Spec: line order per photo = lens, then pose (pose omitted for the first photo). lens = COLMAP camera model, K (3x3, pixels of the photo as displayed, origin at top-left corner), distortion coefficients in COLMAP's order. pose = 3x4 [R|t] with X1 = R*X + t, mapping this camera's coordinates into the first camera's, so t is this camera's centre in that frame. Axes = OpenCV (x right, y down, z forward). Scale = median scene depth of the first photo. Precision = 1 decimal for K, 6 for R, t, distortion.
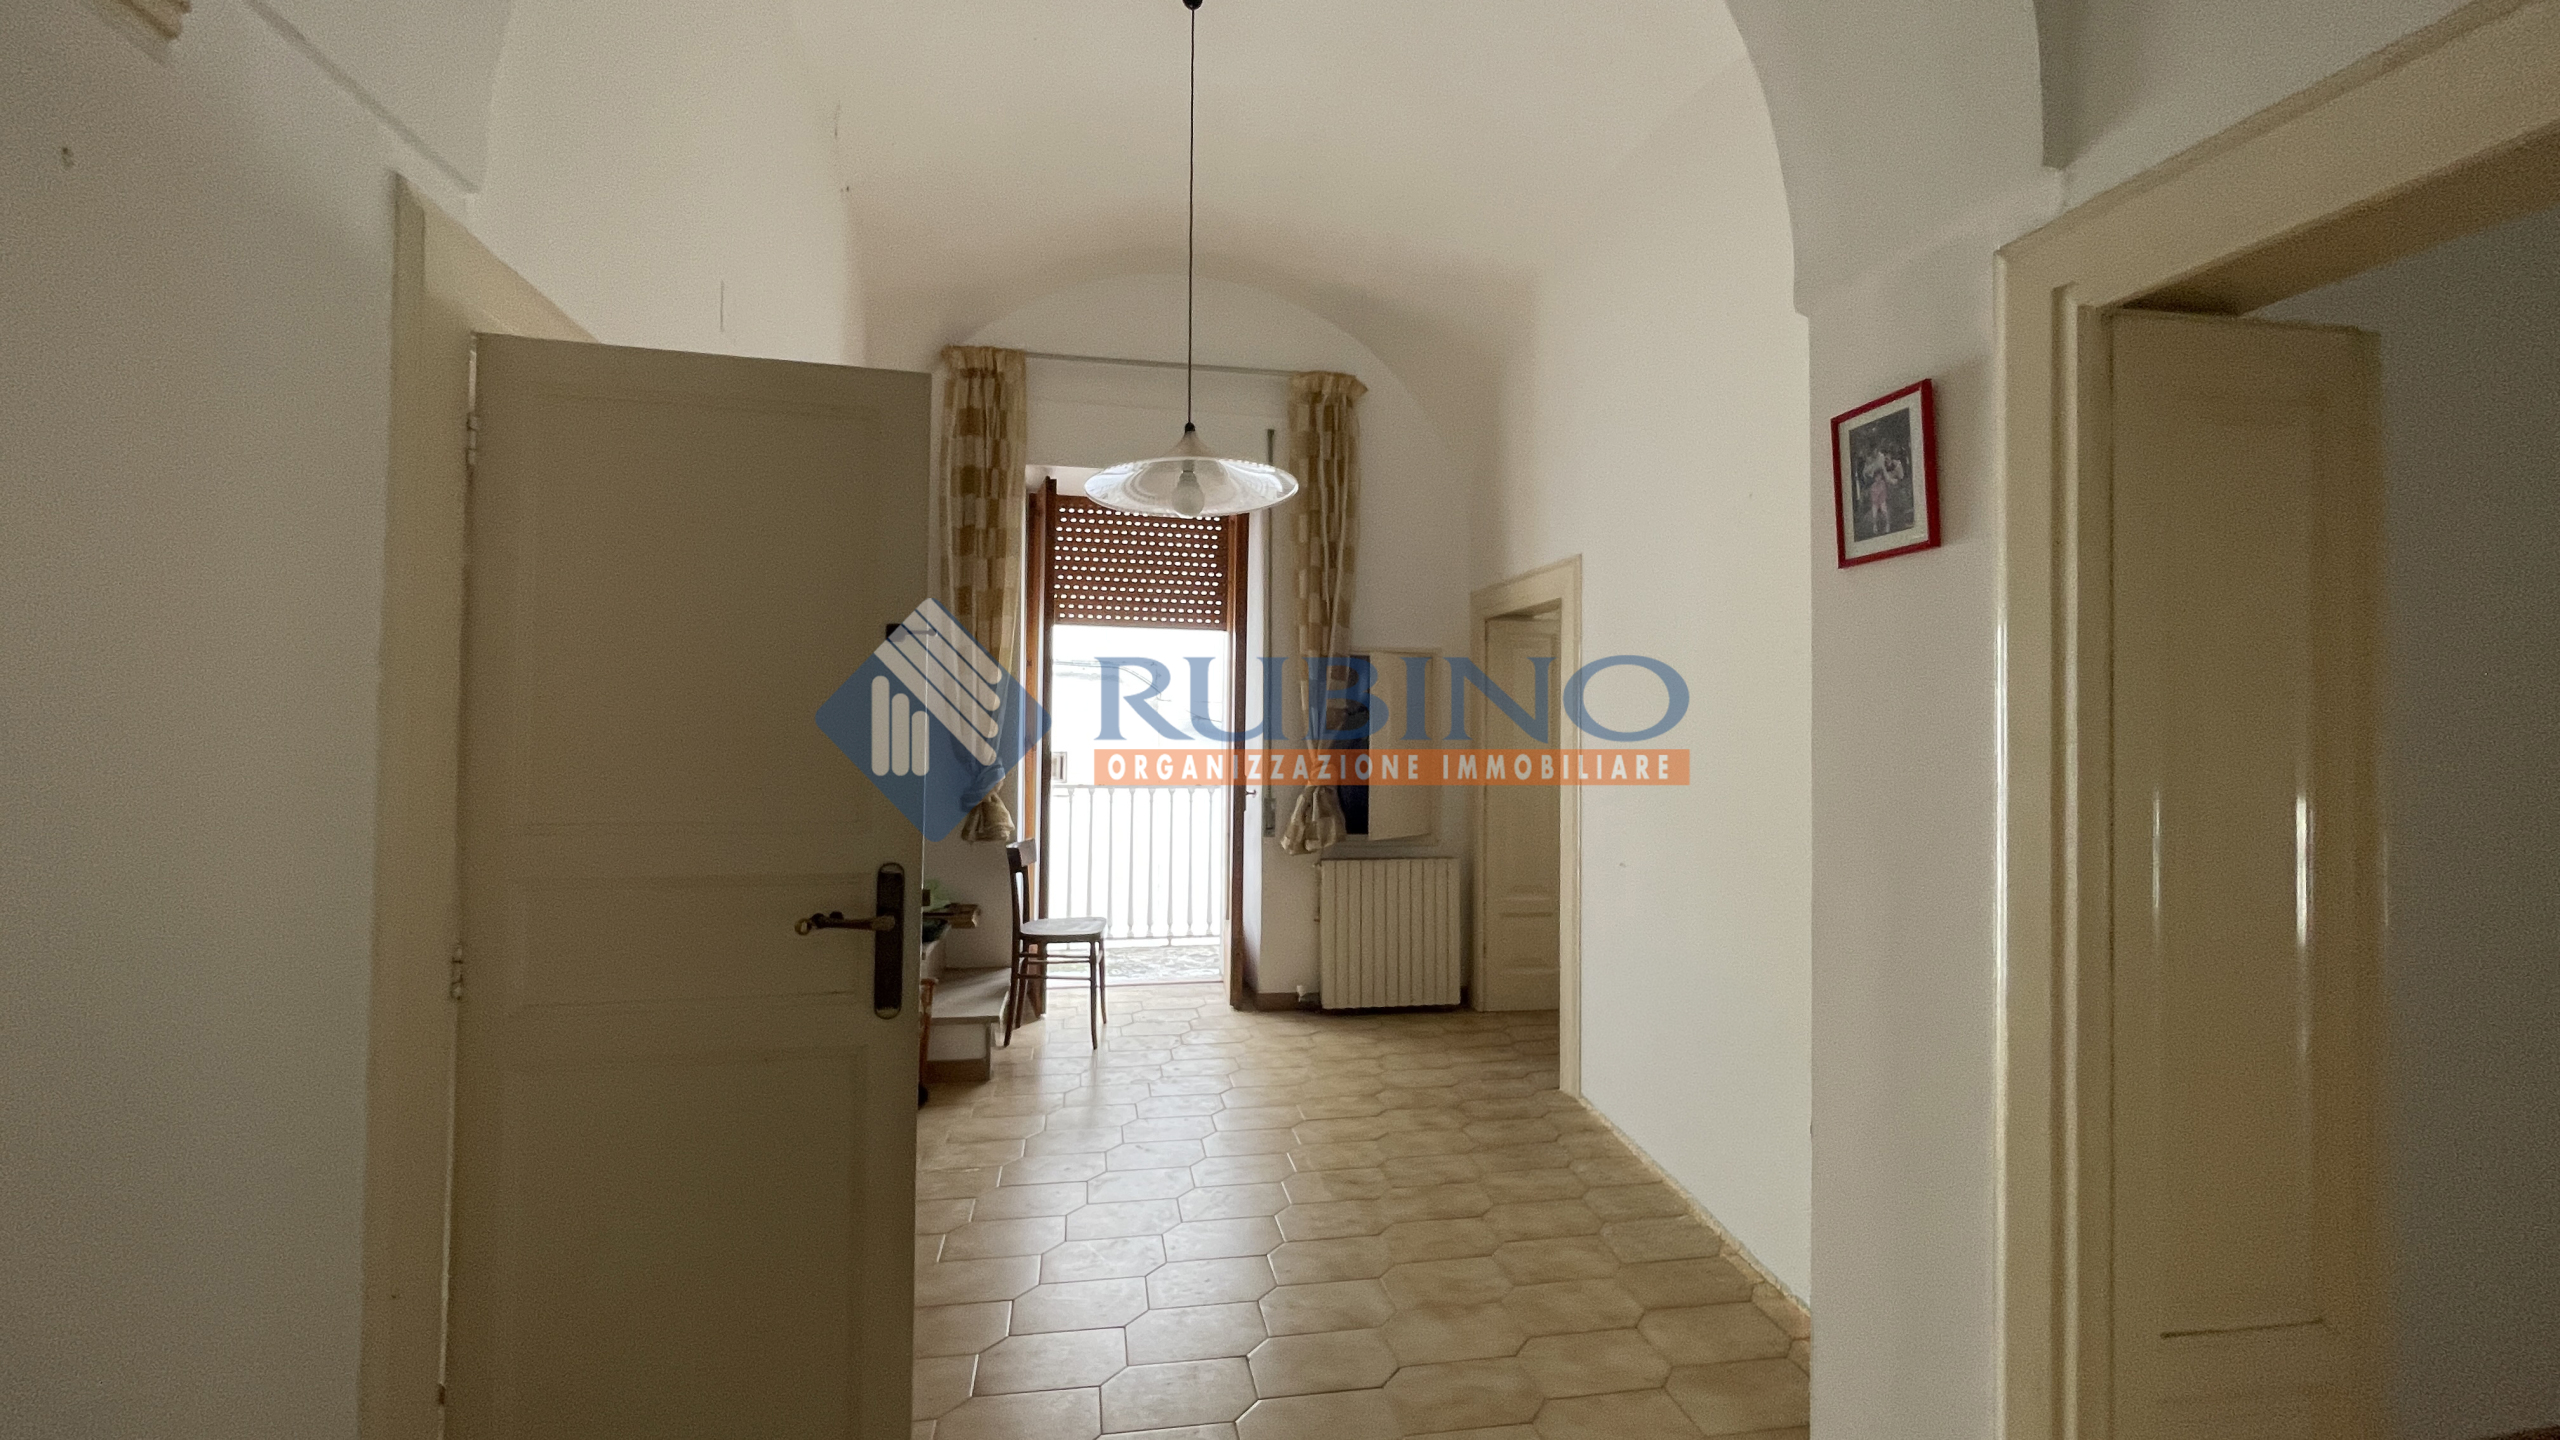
lens RADIAL K [[1034.5, 0, 1274.4], [0, 1034.5, 709.2], [0, 0, 1]] dist [-0.008991, 0.002685]
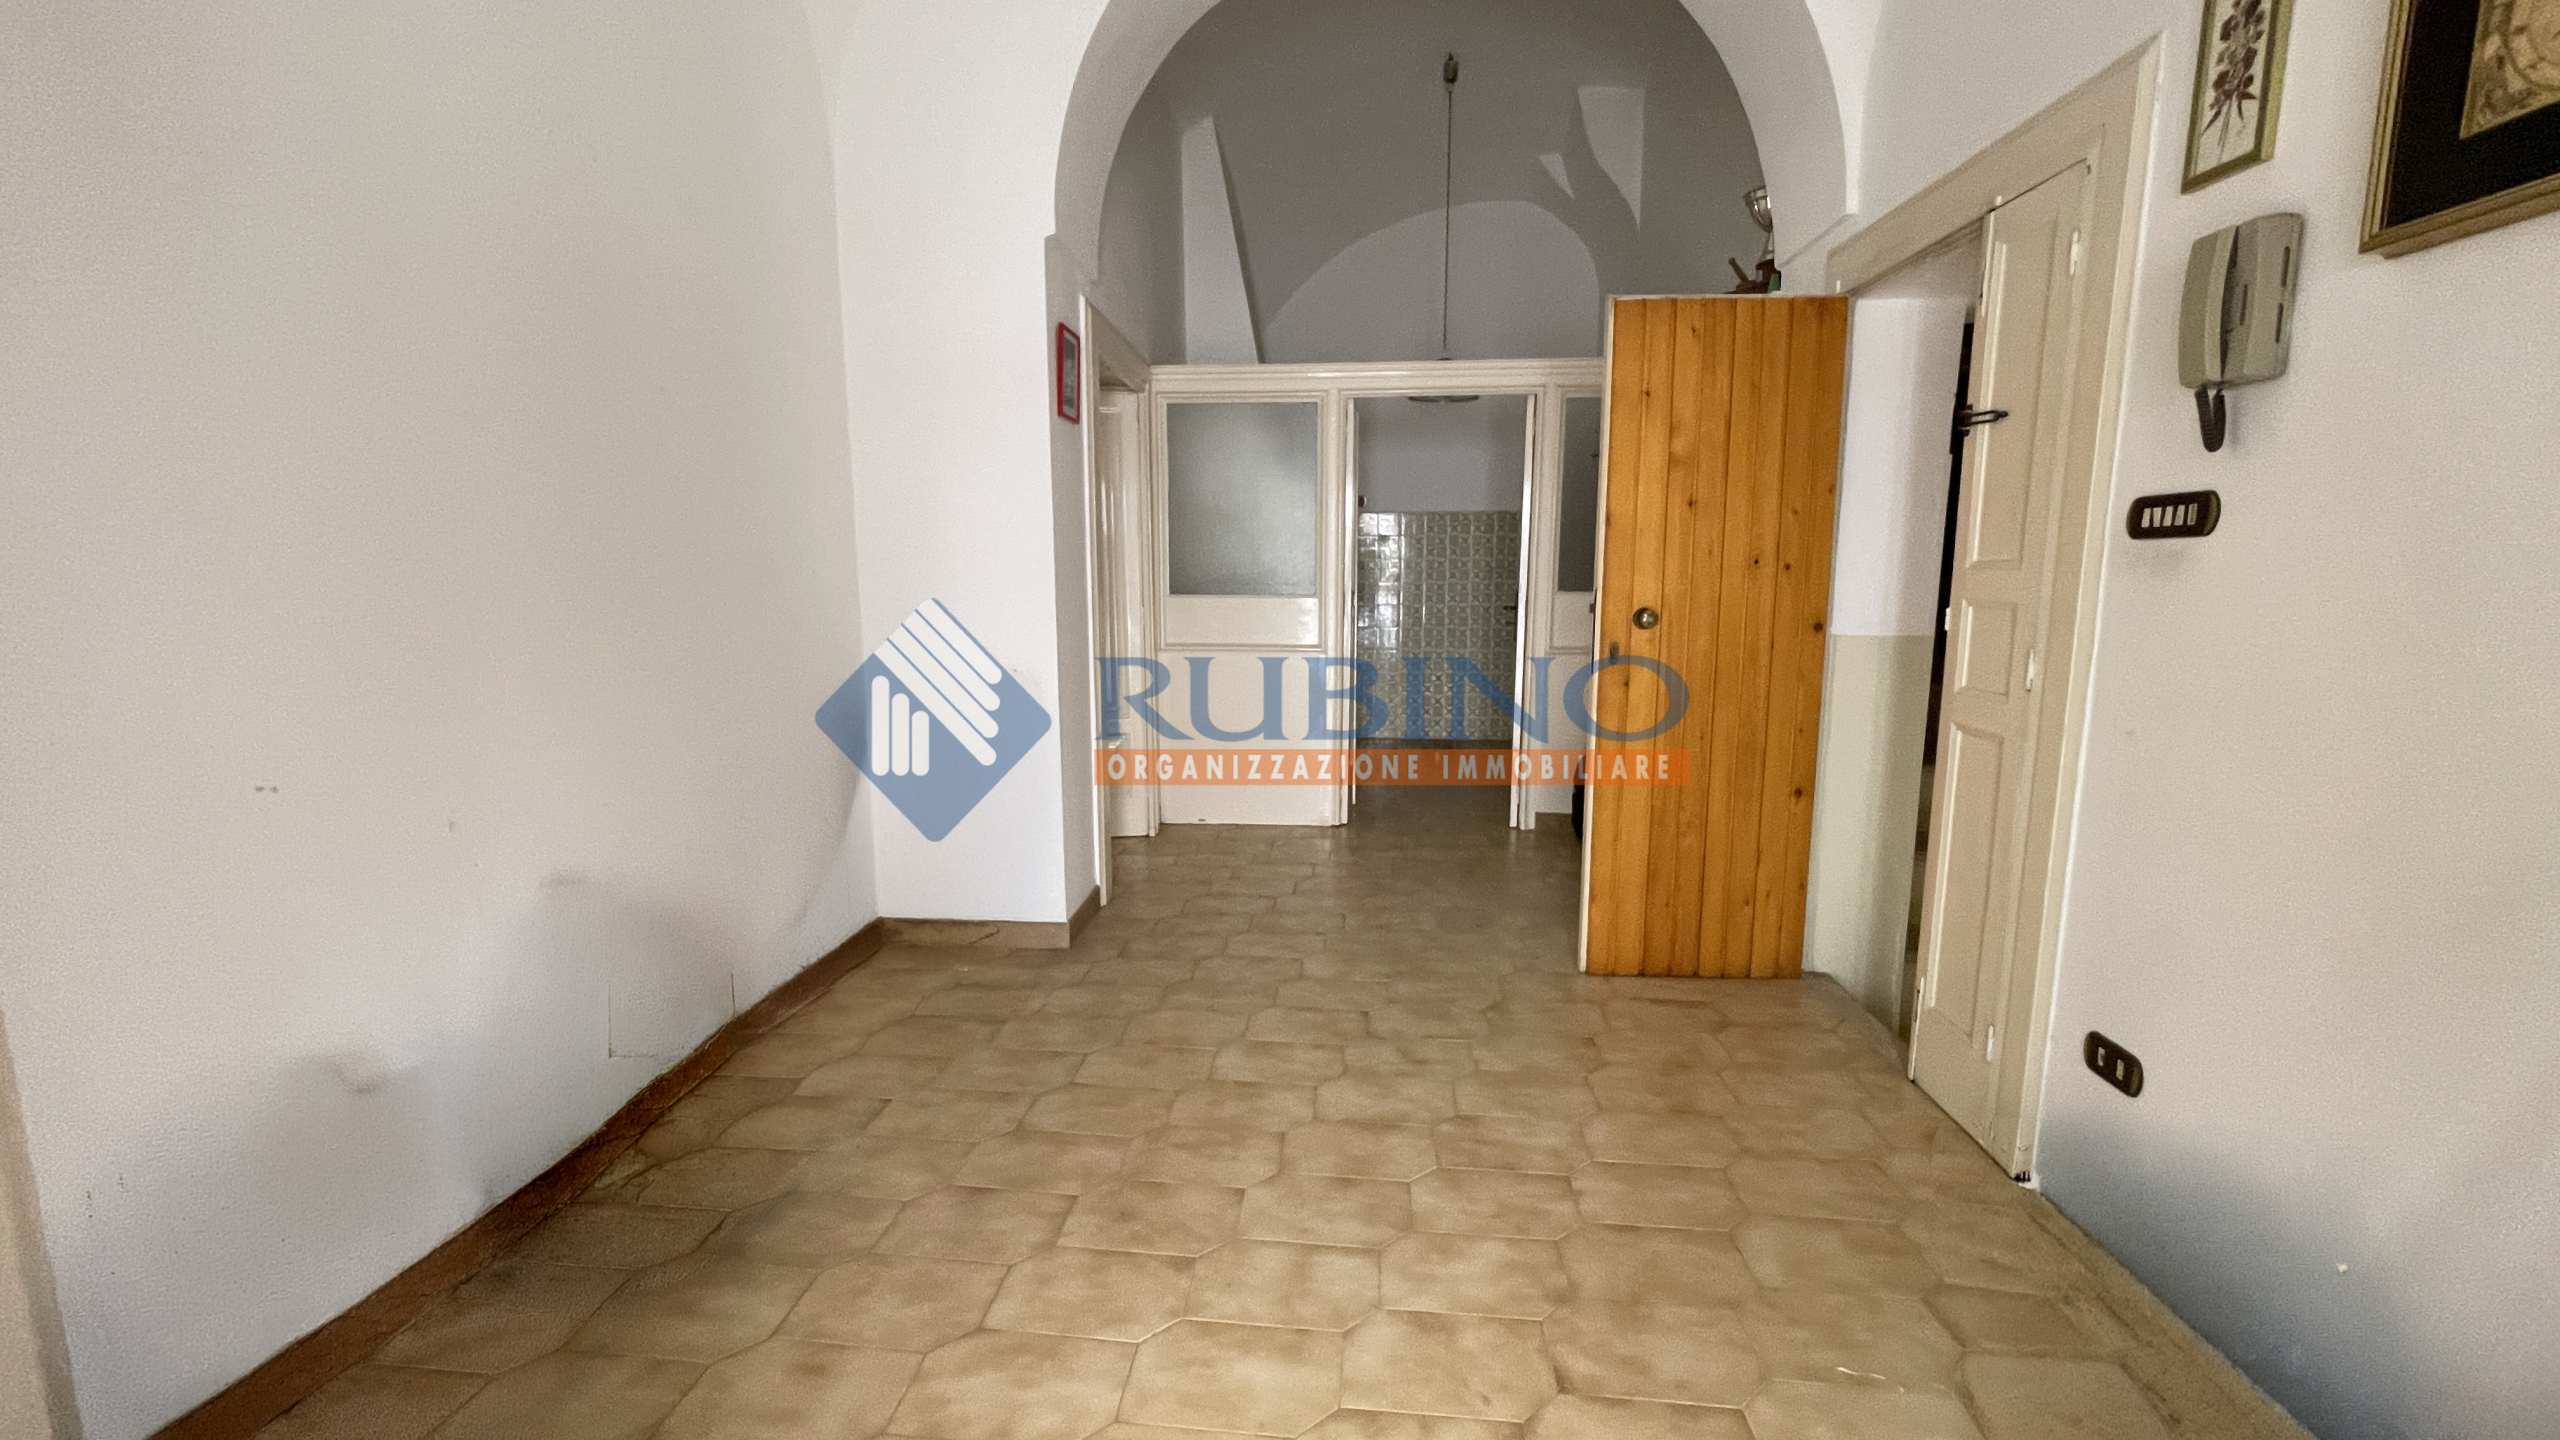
lens RADIAL K [[1034.5, 0, 1273.5], [0, 1034.5, 732.2], [0, 0, 1]] dist [-0.008991, 0.002685]
pose [[-0.960925, -0.056587, 0.270962, -0.100724], [-0.018990, 0.990052, 0.139416, 0.054082], [-0.276156, 0.128823, -0.952440, 0.963083]]
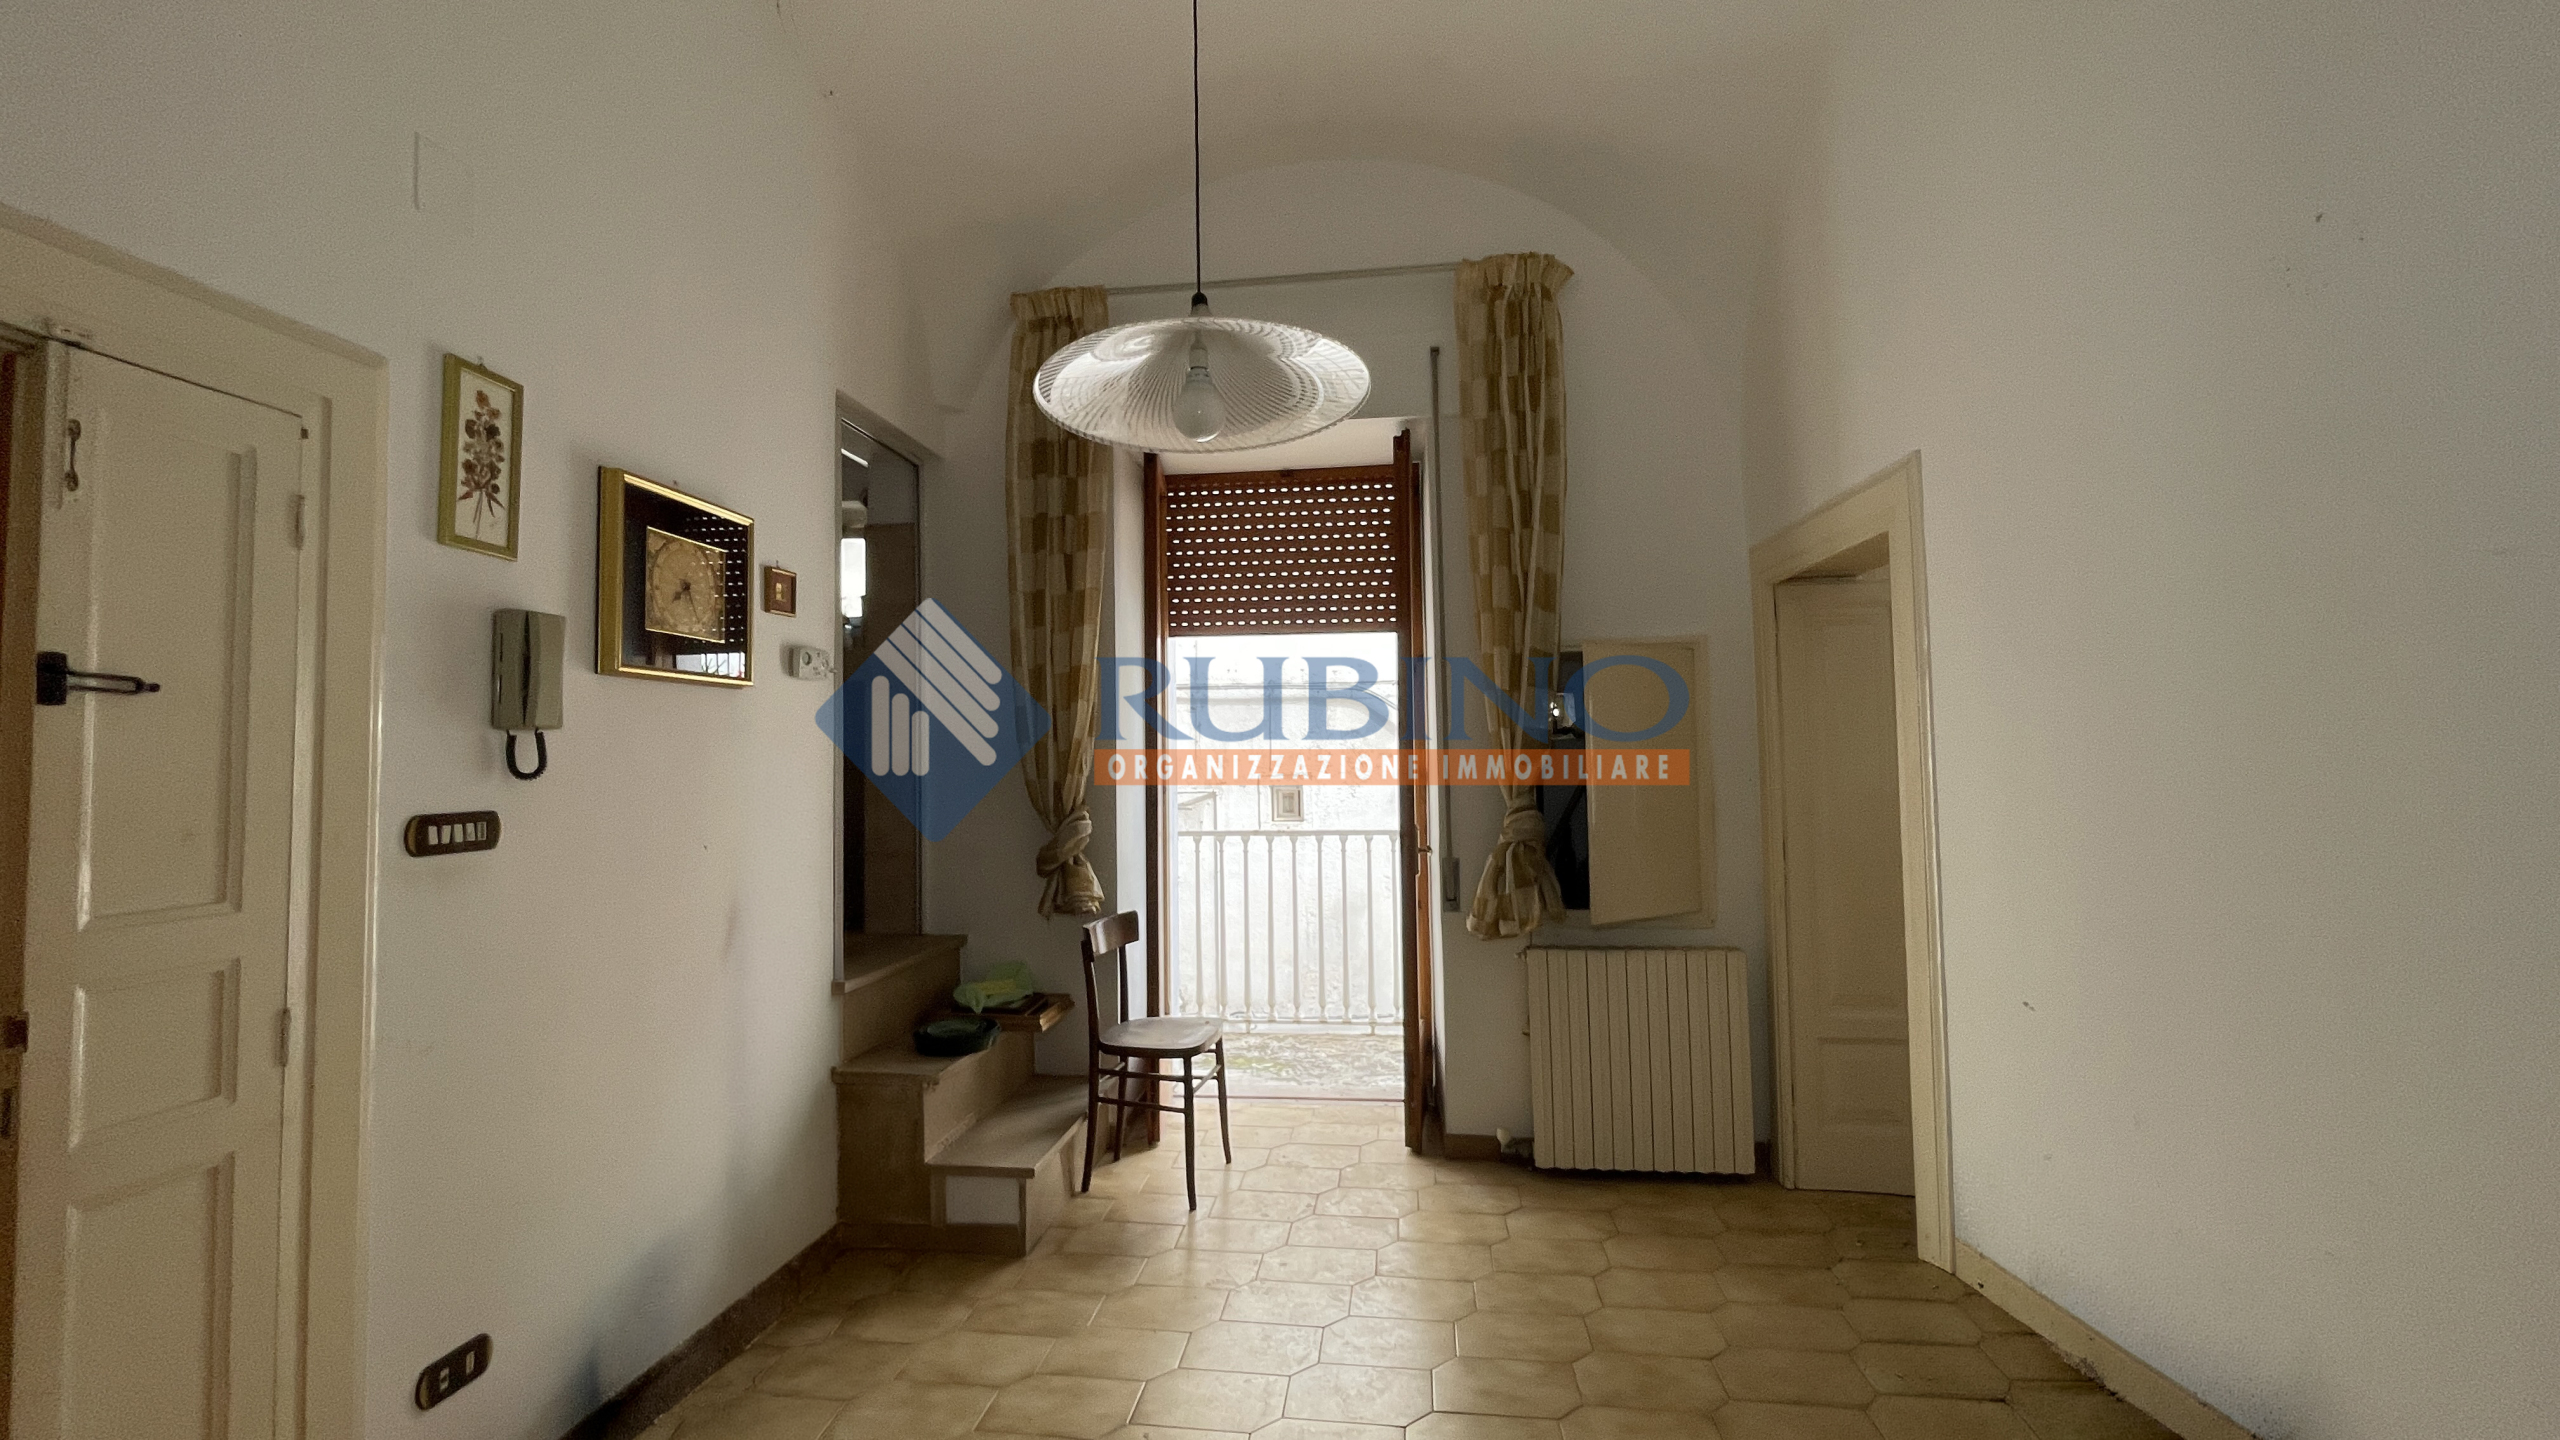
lens RADIAL K [[1034.5, 0, 1274.0], [0, 1034.5, 711.3], [0, 0, 1]] dist [-0.008991, 0.002685]
pose [[0.951140, -0.039152, -0.306268, 0.104188], [0.031901, 0.999080, -0.028648, 0.001529], [0.307108, 0.017478, 0.951514, 0.287601]]
